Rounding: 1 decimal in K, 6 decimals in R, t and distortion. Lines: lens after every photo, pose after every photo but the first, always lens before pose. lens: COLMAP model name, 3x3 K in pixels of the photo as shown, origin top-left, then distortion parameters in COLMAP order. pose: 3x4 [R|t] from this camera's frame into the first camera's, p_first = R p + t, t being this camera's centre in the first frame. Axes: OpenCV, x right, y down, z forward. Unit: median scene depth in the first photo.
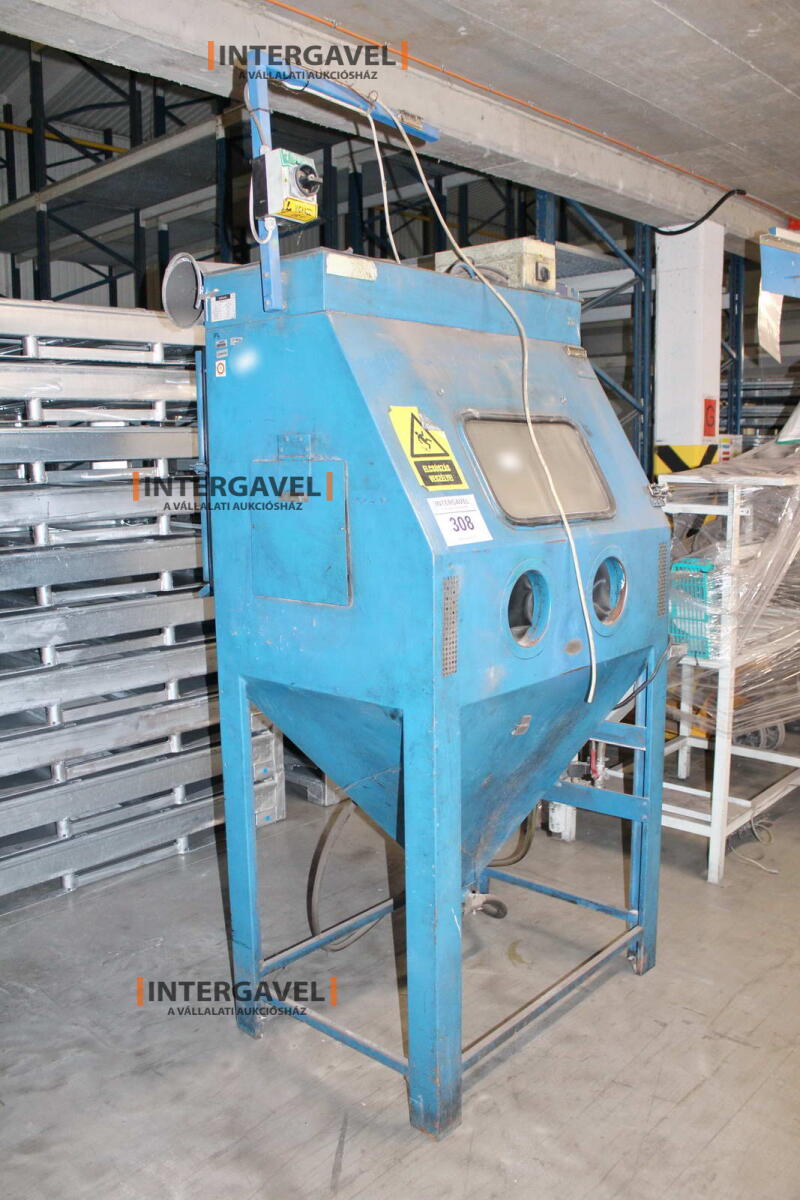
lens RADIAL K [[1001.2, 0, 405.1], [0, 1001.2, 604.1], [0, 0, 1]] dist [-0.158995, 0.131776]
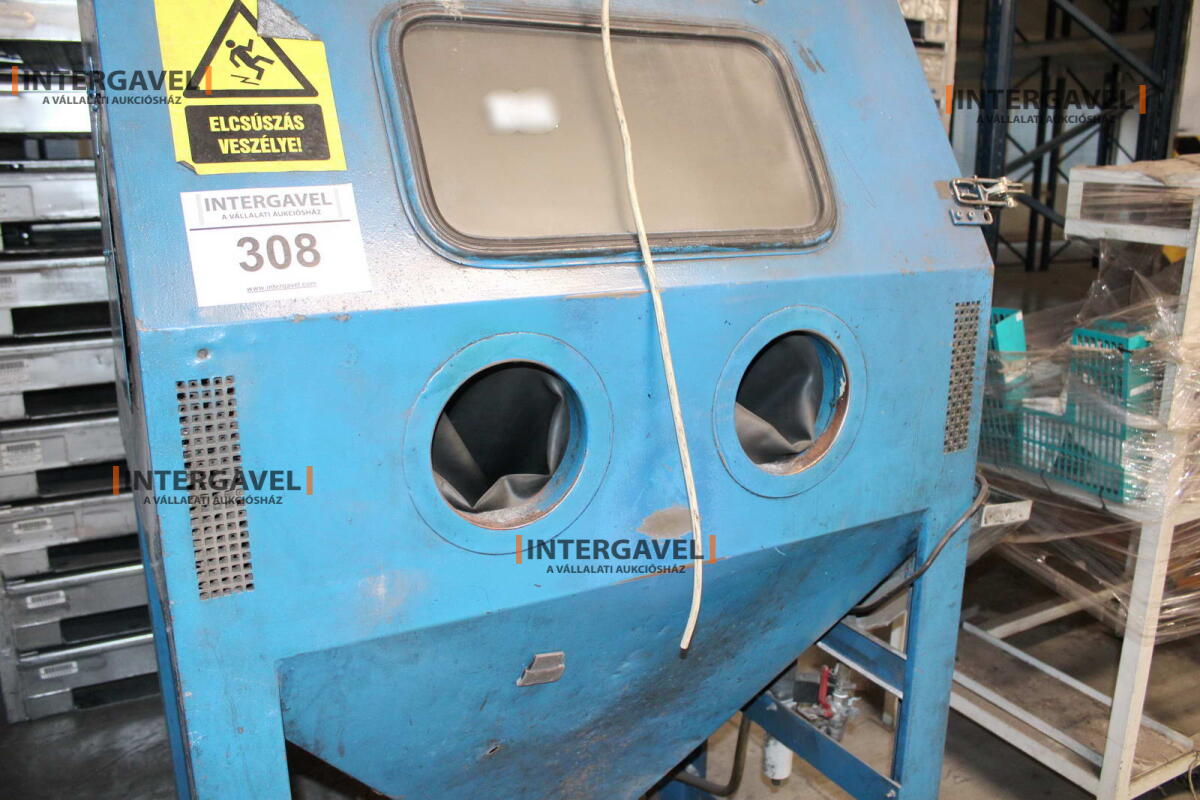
lens RADIAL K [[1001.2, 0, 604.2], [0, 1001.2, 395.4], [0, 0, 1]] dist [-0.158995, 0.131776]
pose [[0.941996, 0.096444, -0.321470, 0.262847], [-0.064919, 0.992093, 0.107407, -0.059038], [0.329287, -0.080308, 0.940809, 0.516216]]
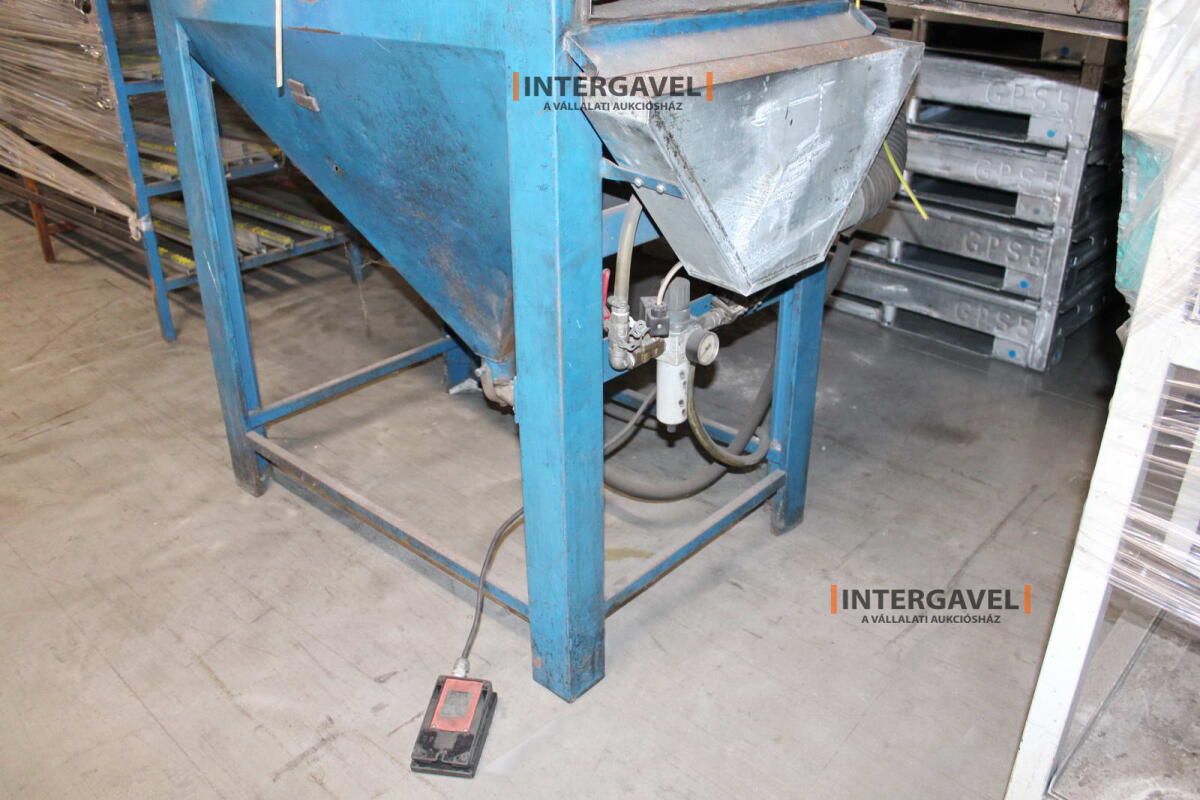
lens RADIAL K [[1001.2, 0, 620.8], [0, 1001.2, 399.7], [0, 0, 1]] dist [-0.158995, 0.131776]
pose [[0.011752, 0.457530, -0.889117, 0.751938], [-0.153199, 0.879504, 0.450558, -0.030046], [0.988126, 0.130916, 0.080429, 1.086900]]
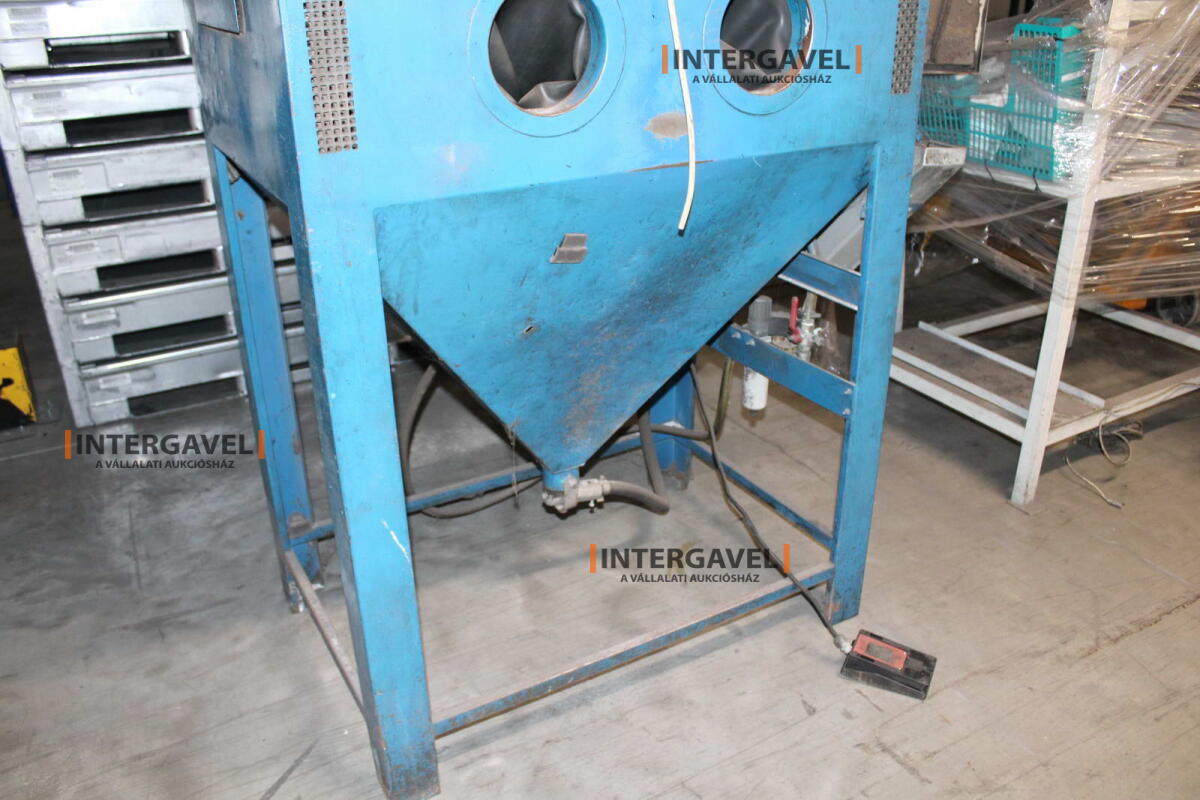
lens RADIAL K [[1001.2, 0, 603.4], [0, 1001.2, 405.5], [0, 0, 1]] dist [-0.158995, 0.131776]
pose [[0.951092, 0.138611, -0.276063, 0.292039], [-0.051105, 0.951964, 0.301914, 0.024484], [0.304651, -0.273040, 0.912489, 0.381387]]
